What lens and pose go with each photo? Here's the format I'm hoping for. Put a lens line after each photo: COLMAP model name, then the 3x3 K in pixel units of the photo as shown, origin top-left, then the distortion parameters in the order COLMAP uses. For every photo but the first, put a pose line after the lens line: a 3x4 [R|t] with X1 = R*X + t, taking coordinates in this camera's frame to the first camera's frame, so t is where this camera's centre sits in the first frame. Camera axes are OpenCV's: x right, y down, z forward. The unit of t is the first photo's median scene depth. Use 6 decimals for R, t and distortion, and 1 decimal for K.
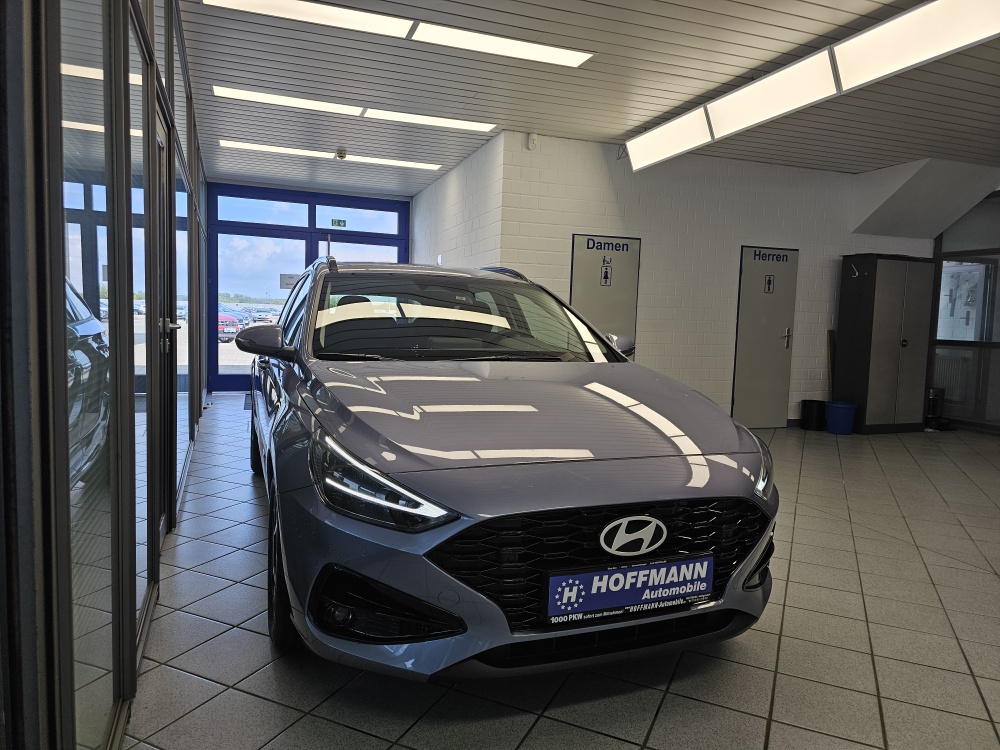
lens RADIAL K [[692.7, 0, 502.4], [0, 692.7, 380.0], [0, 0, 1]] dist [0.047870, -0.057479]
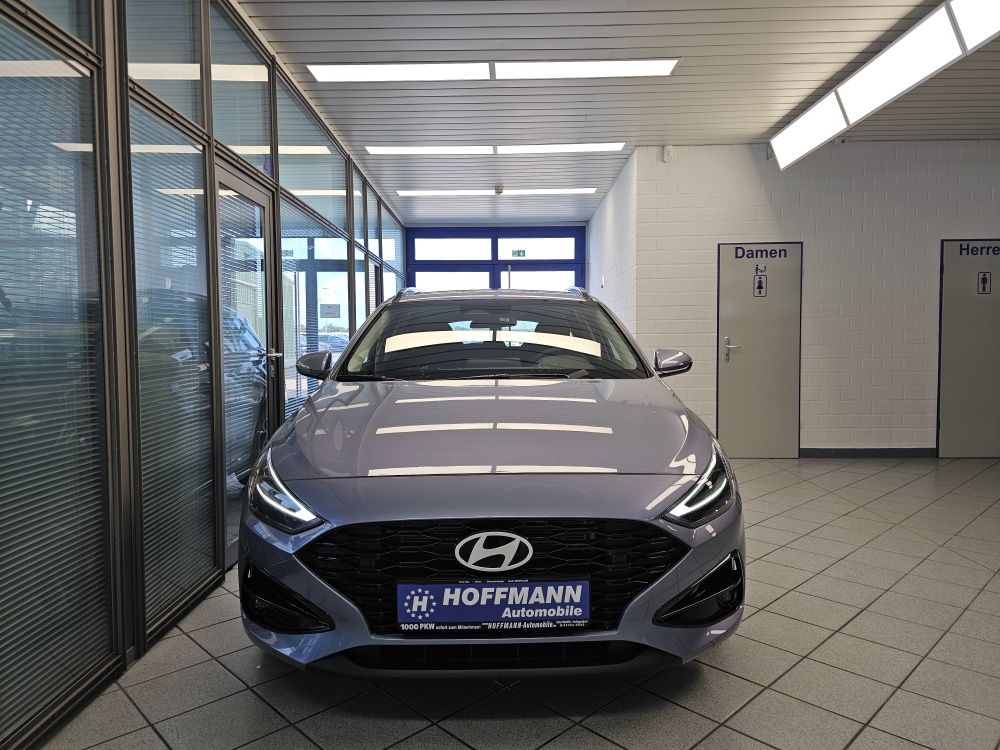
lens RADIAL K [[692.7, 0, 491.9], [0, 692.7, 375.4], [0, 0, 1]] dist [0.047870, -0.057479]
pose [[0.929342, -0.020234, -0.368666, 0.267929], [0.005613, 0.999156, -0.040689, 0.005861], [0.369178, 0.035745, 0.928671, 0.031382]]
